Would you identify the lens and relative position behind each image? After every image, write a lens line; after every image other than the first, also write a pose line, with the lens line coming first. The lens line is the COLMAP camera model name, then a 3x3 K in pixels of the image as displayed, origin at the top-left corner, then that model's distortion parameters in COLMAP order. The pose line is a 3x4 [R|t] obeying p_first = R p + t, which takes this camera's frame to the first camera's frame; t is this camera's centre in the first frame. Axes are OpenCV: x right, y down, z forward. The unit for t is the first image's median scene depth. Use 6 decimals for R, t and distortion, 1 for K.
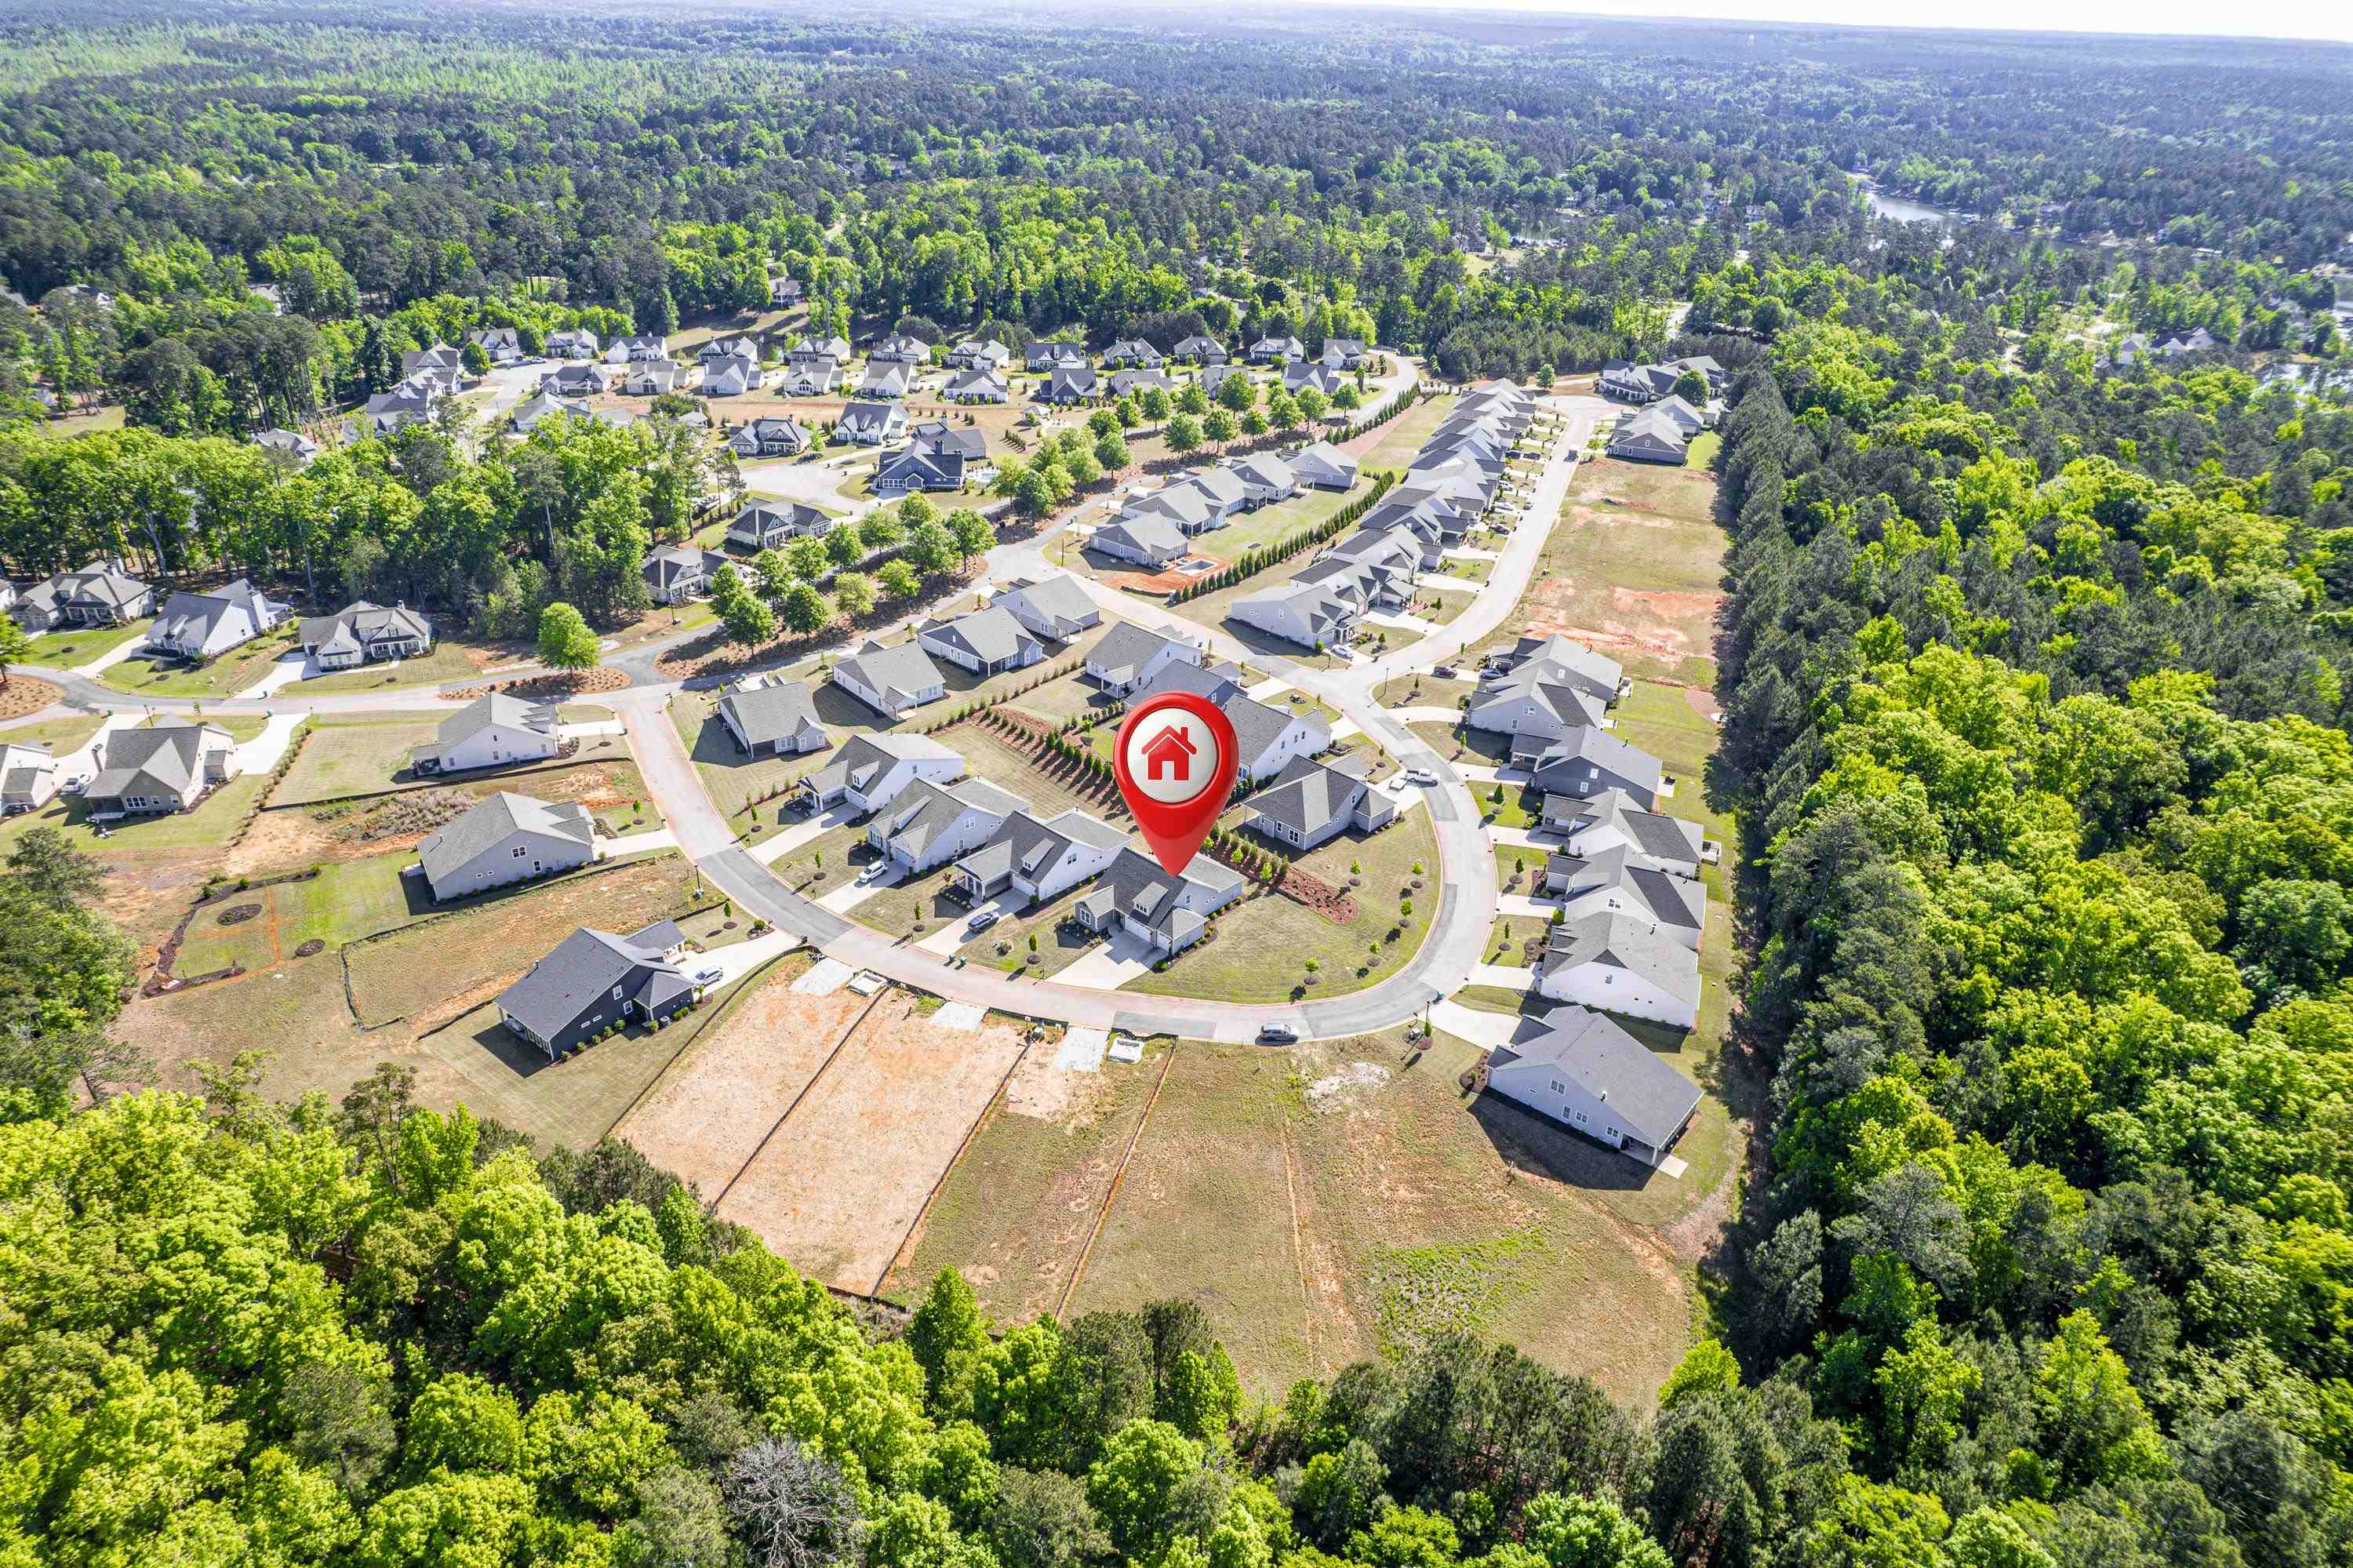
lens RADIAL K [[1508.6, 0, 1176.5], [0, 1508.6, 784.0], [0, 0, 1]] dist [-0.076457, 0.067014]
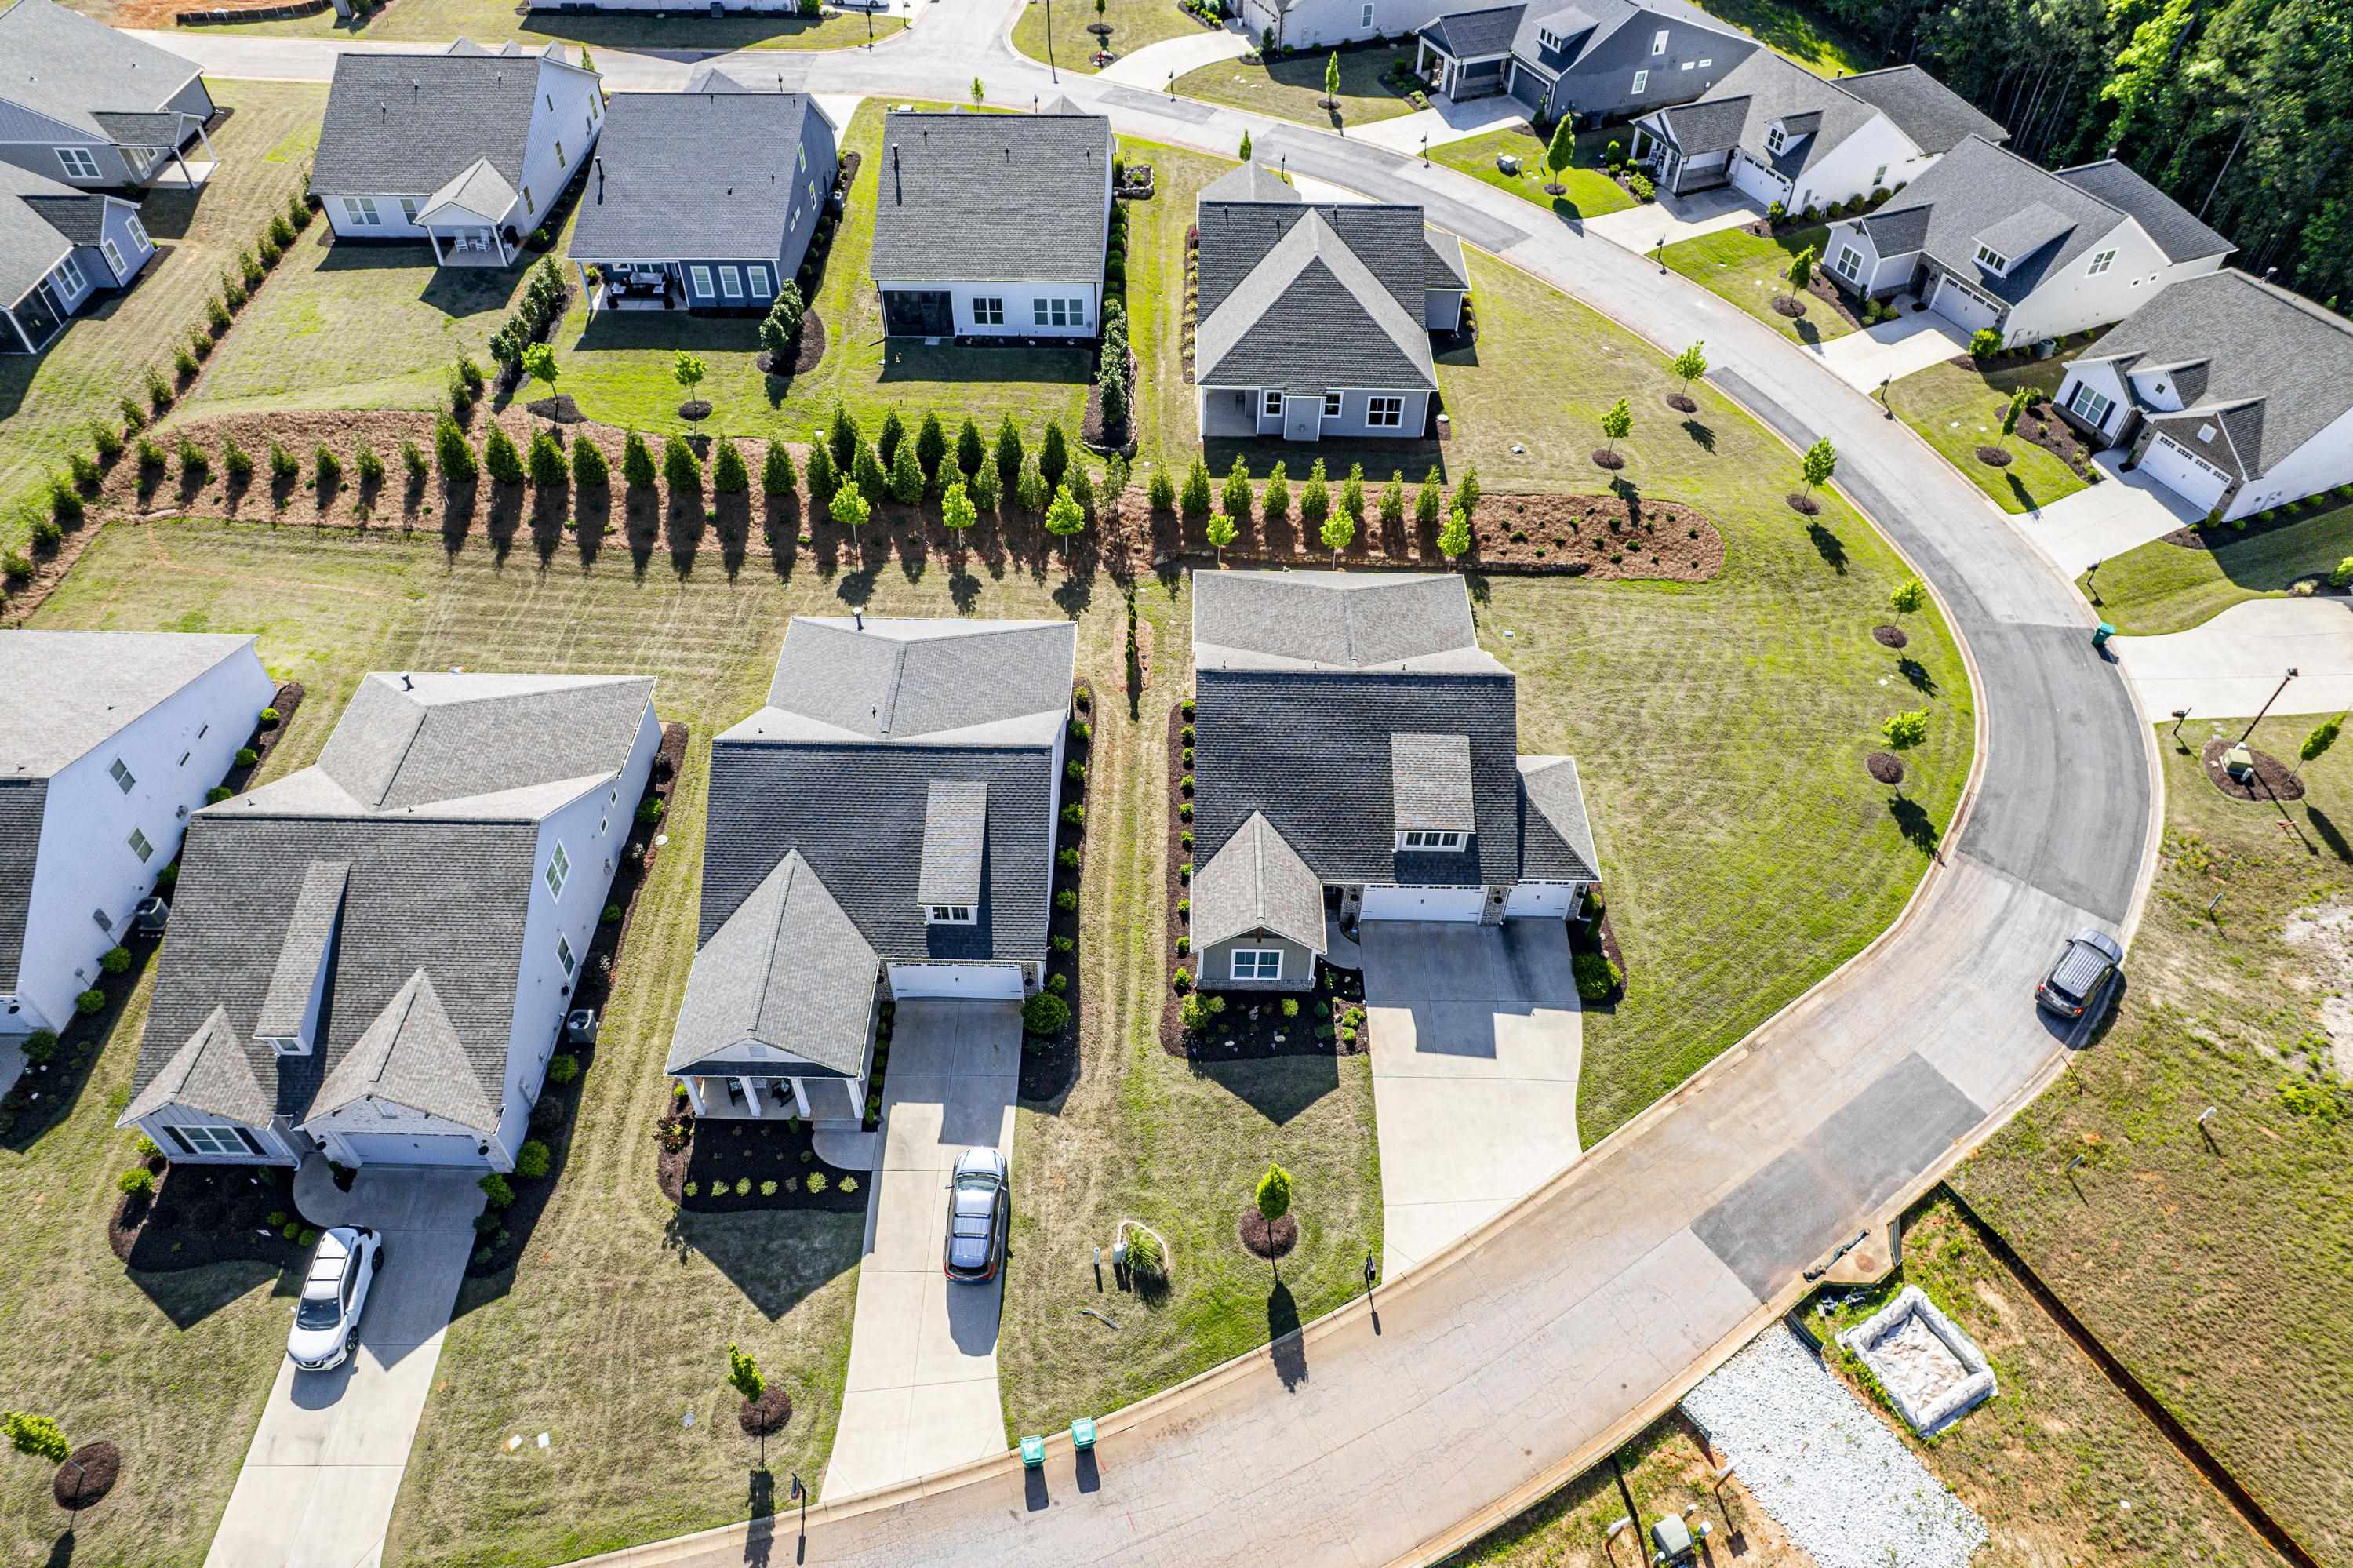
lens RADIAL K [[1531.6, 0, 1180.4], [0, 1531.6, 771.0], [0, 0, 1]] dist [-0.085869, 0.081043]
pose [[0.728803, -0.502823, 0.464775, -0.142359], [0.330143, 0.852712, 0.404829, -0.046551], [-0.599877, -0.141598, 0.787463, 0.620745]]
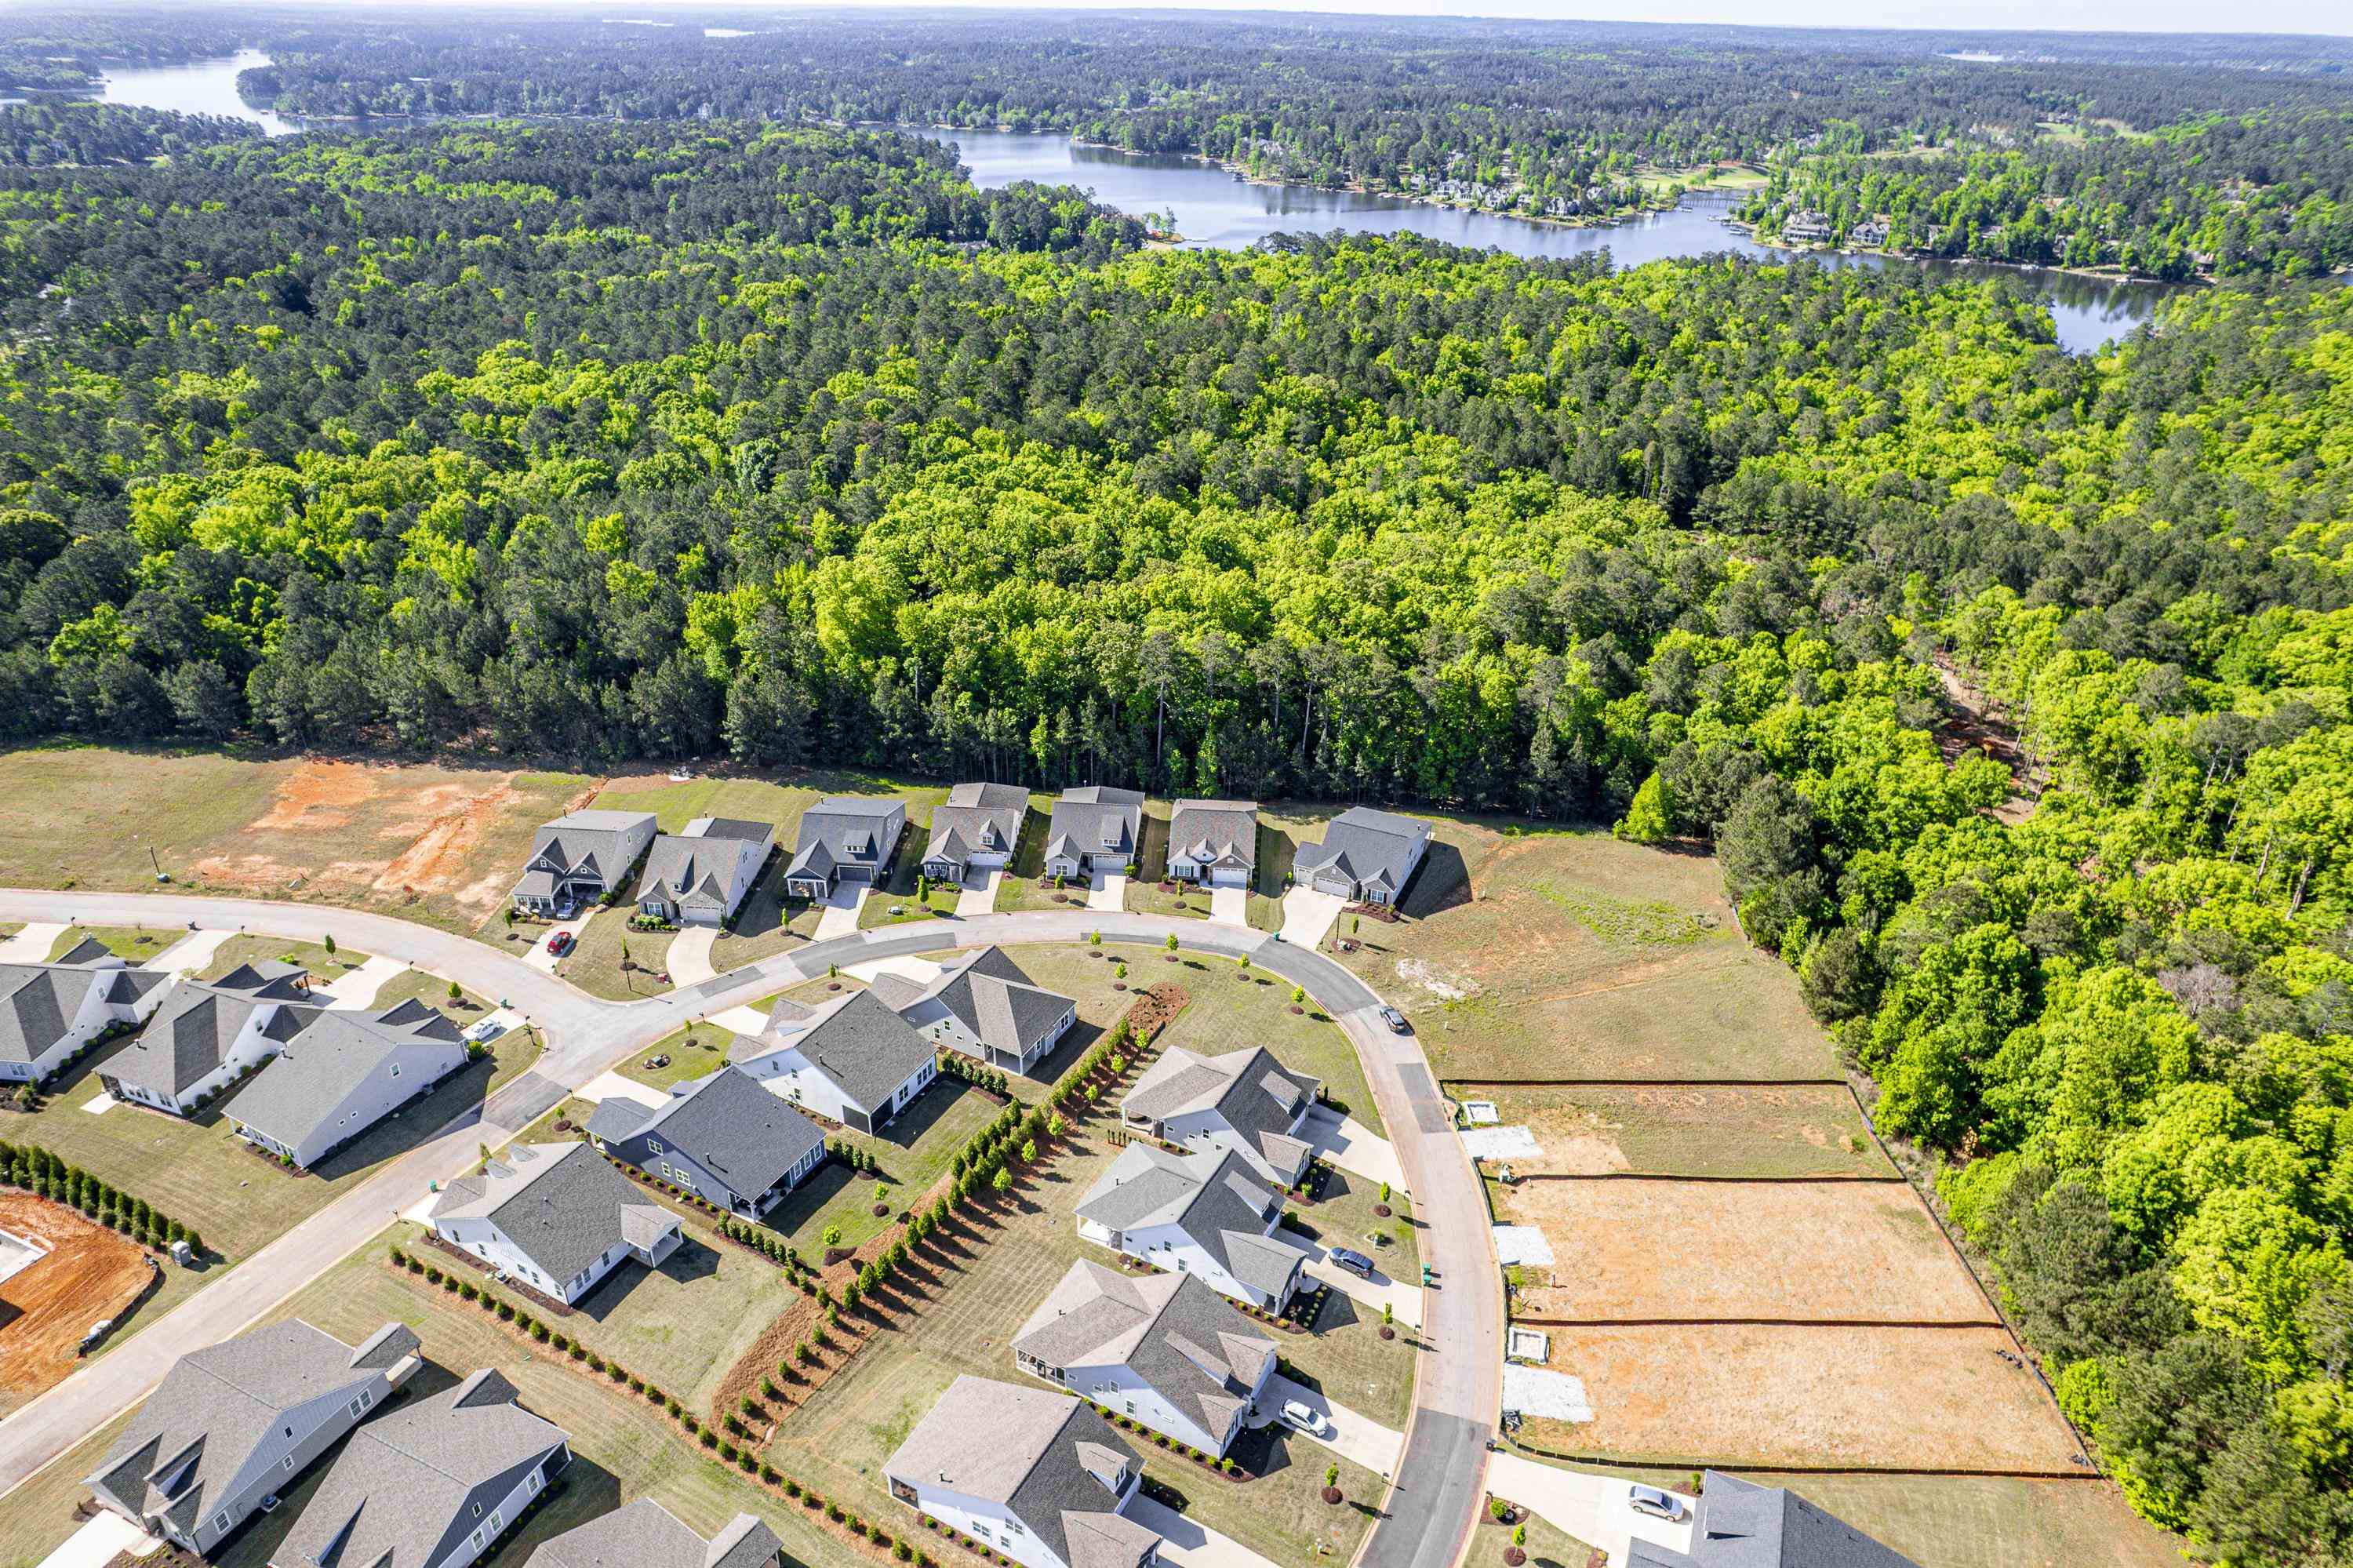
lens RADIAL K [[1508.6, 0, 1176.5], [0, 1508.6, 784.0], [0, 0, 1]] dist [-0.076457, 0.067014]
pose [[-0.268474, -0.479304, 0.835577, -0.478331], [0.435207, 0.713494, 0.549109, -0.409936], [-0.859370, 0.511071, 0.017042, 0.734148]]
